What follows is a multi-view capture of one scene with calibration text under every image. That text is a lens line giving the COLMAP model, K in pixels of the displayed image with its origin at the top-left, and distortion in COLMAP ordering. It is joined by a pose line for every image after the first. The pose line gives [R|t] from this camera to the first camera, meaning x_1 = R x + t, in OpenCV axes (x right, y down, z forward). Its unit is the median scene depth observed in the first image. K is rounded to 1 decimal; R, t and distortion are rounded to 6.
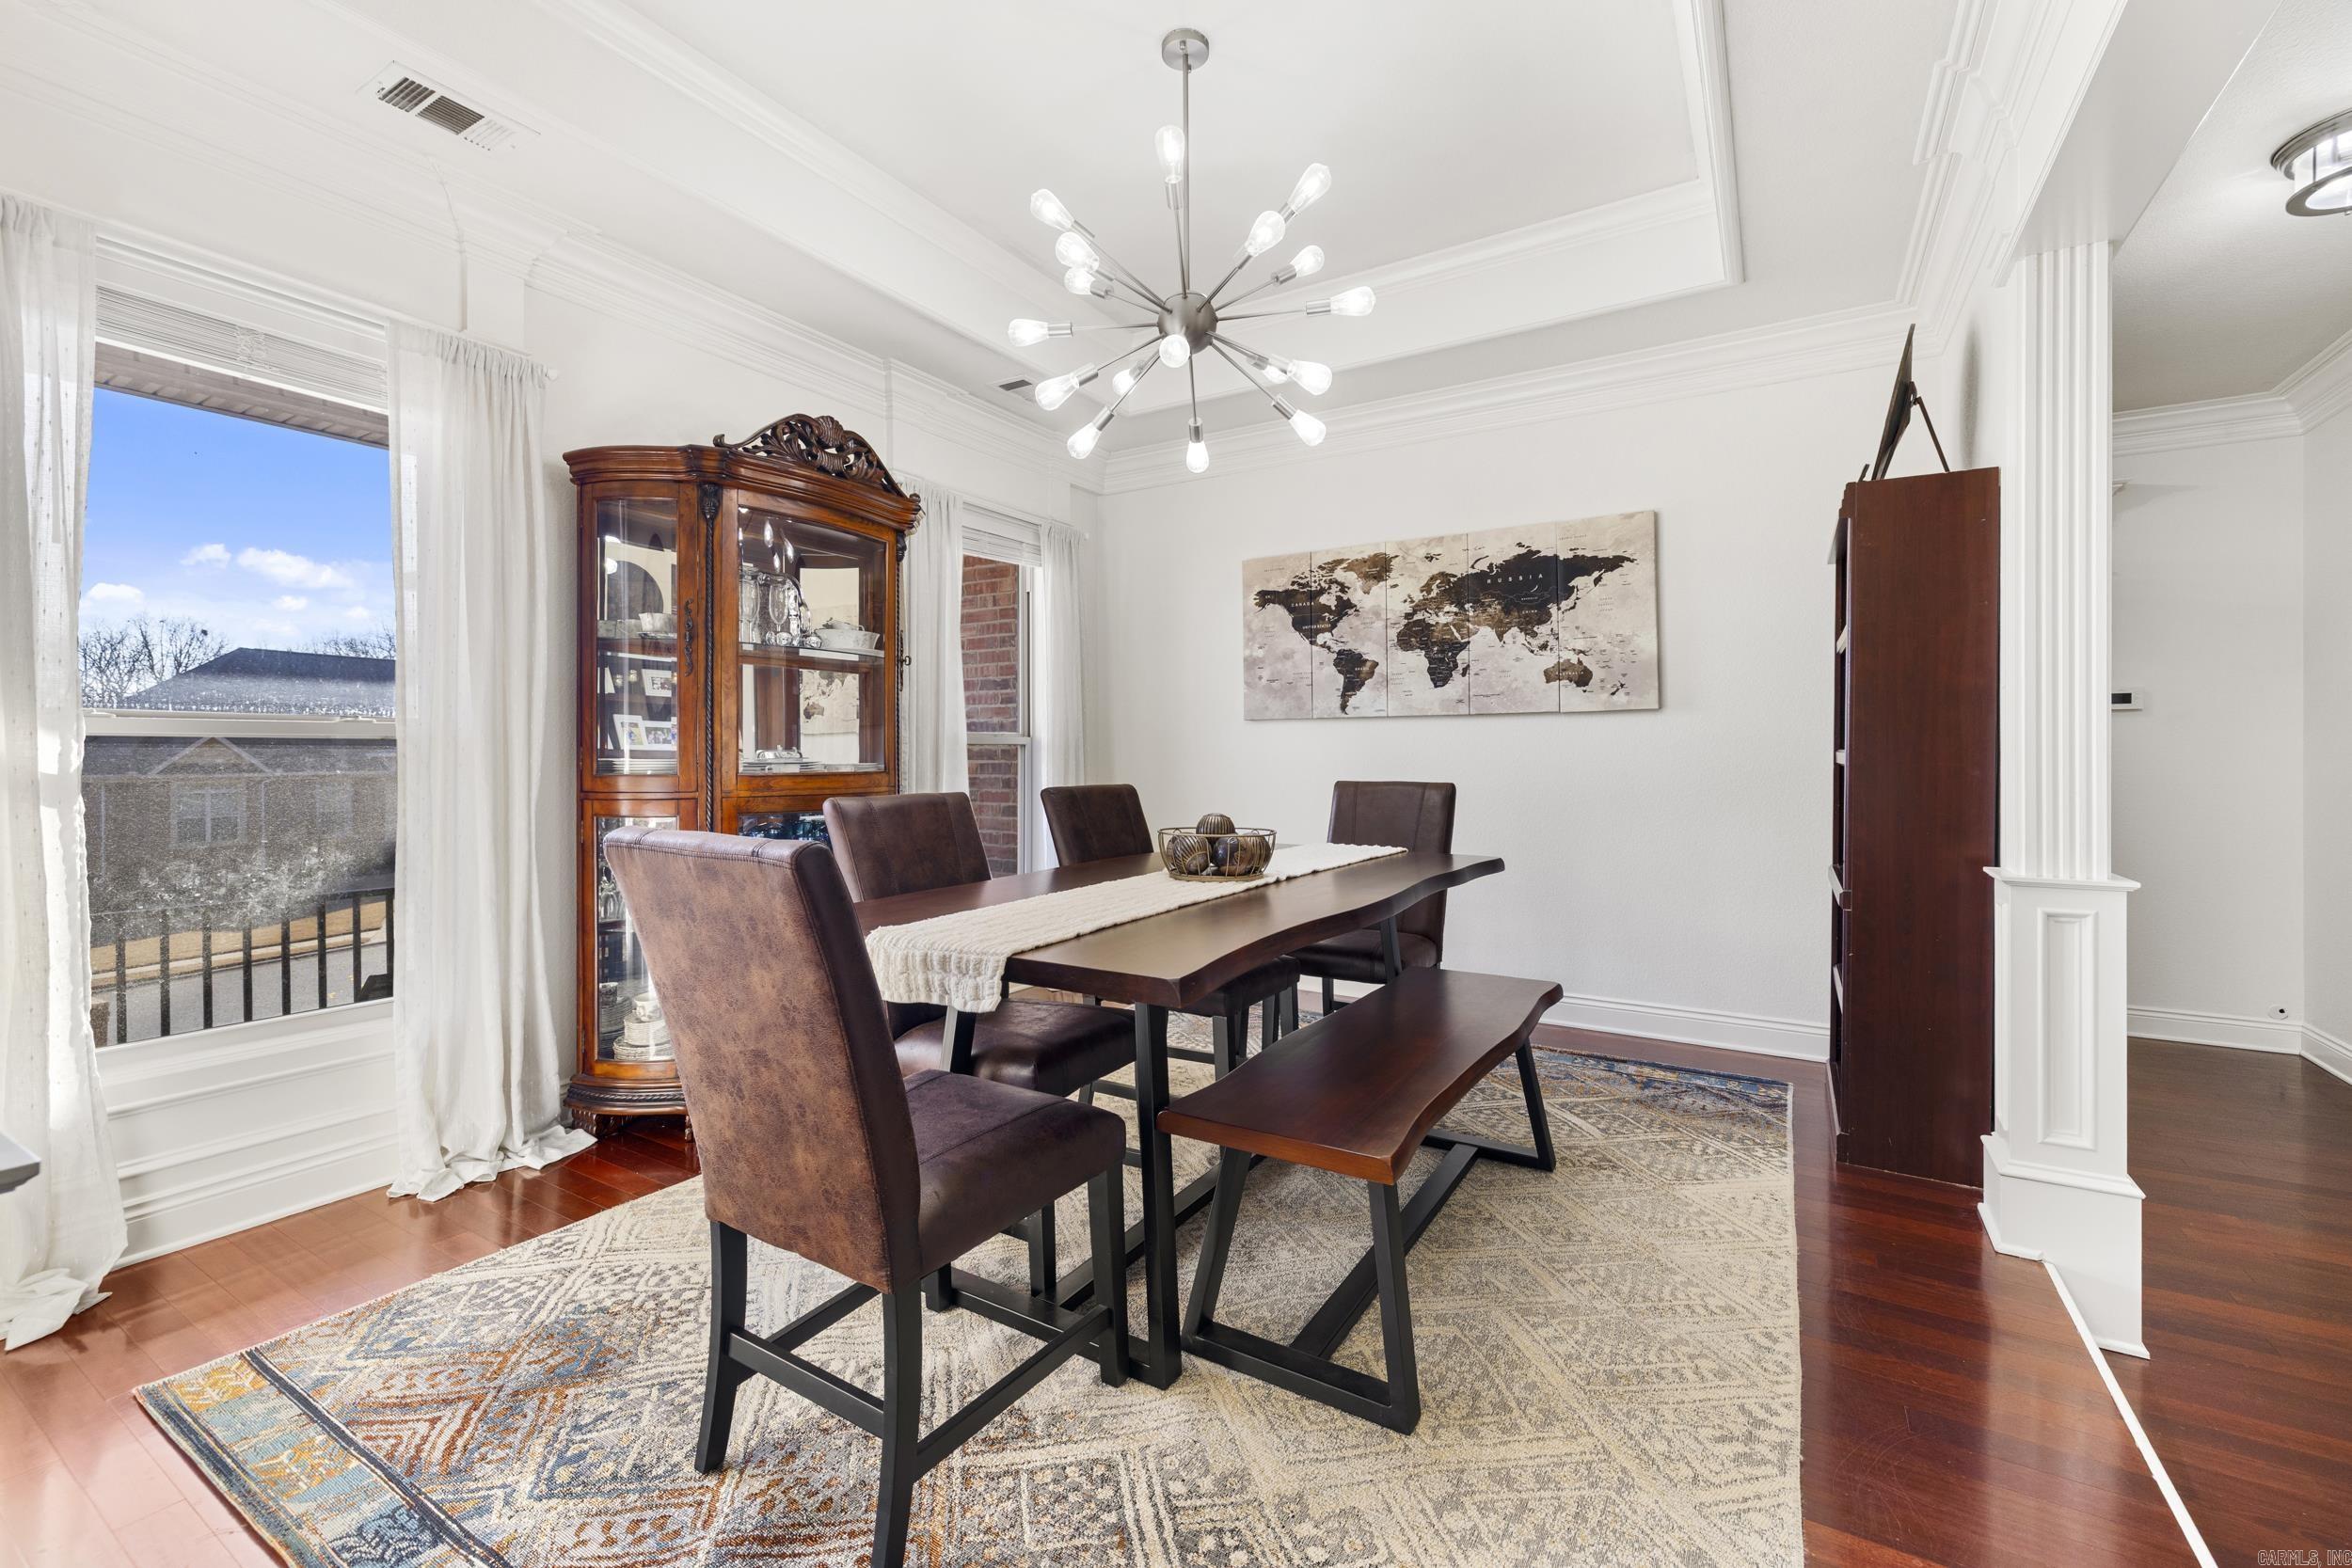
lens RADIAL K [[993.6, 0, 1166.9], [0, 993.6, 767.5], [0, 0, 1]] dist [0.006703, -0.000484]
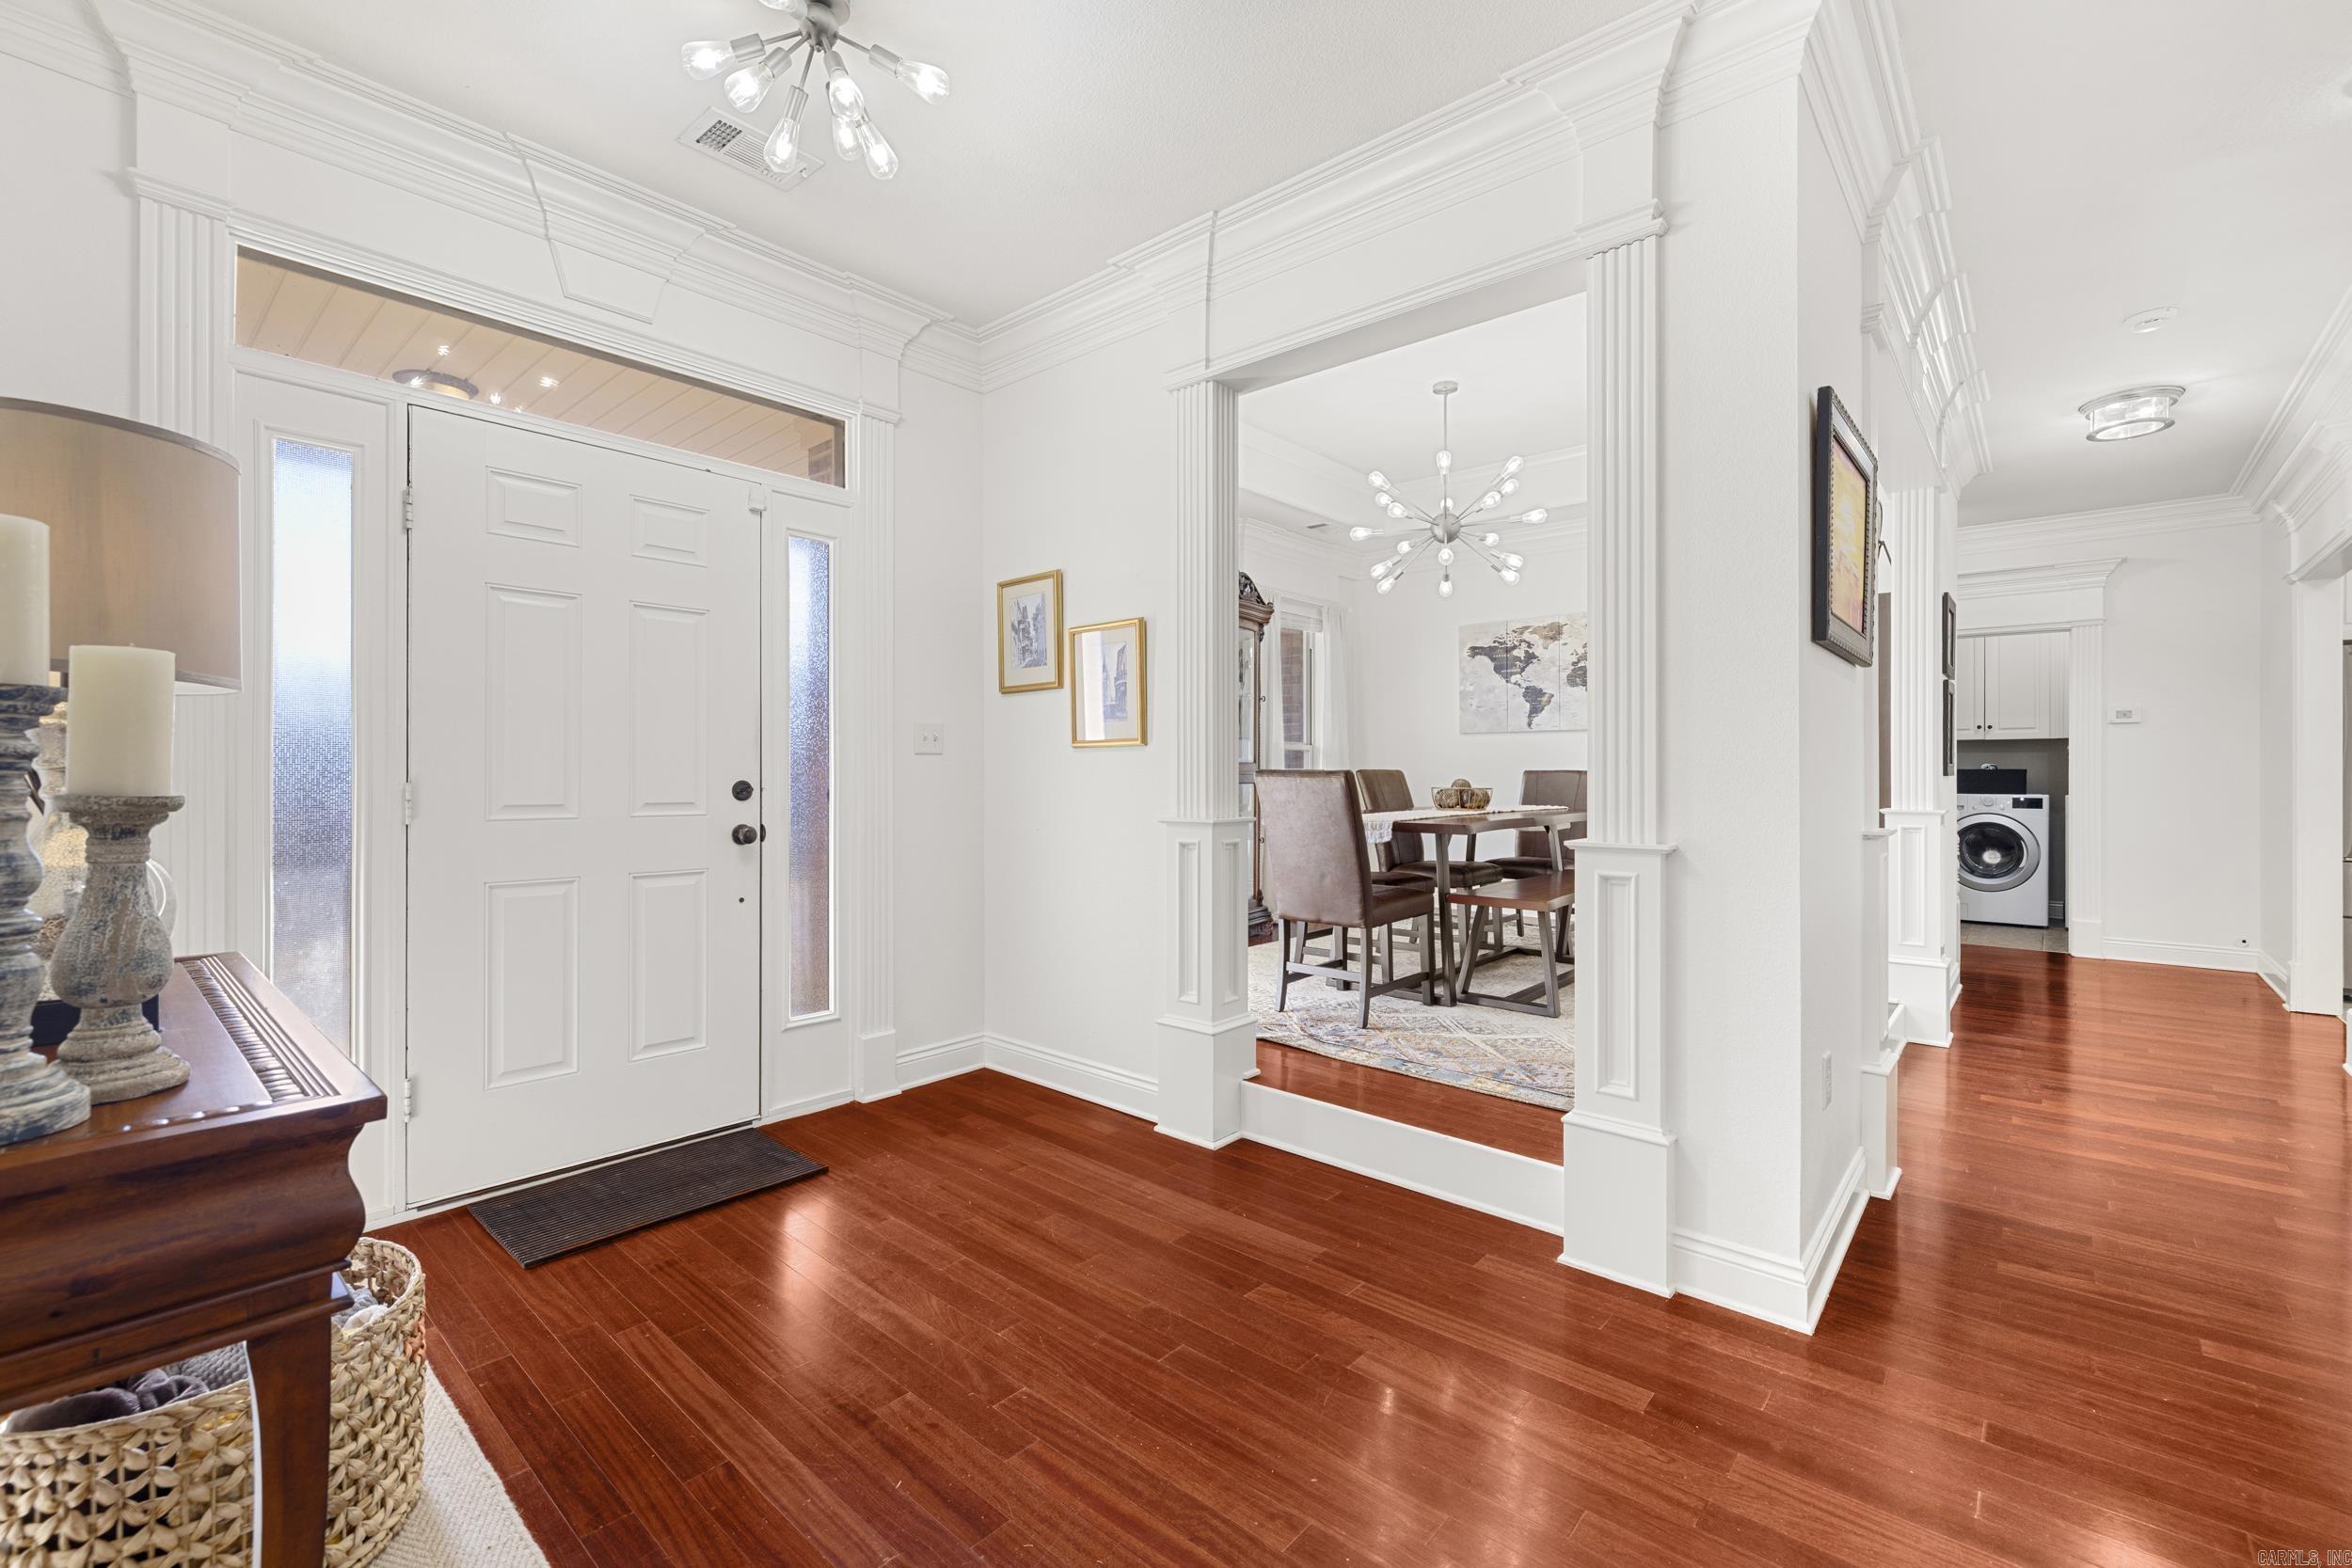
lens RADIAL K [[993.6, 0, 1172.8], [0, 993.6, 770.6], [0, 0, 1]] dist [0.006703, -0.000484]
pose [[0.985723, 0.003517, -0.168337, -0.100636], [-0.005961, 0.999884, -0.014016, 0.033823], [0.168268, 0.014819, 0.985630, -0.572163]]
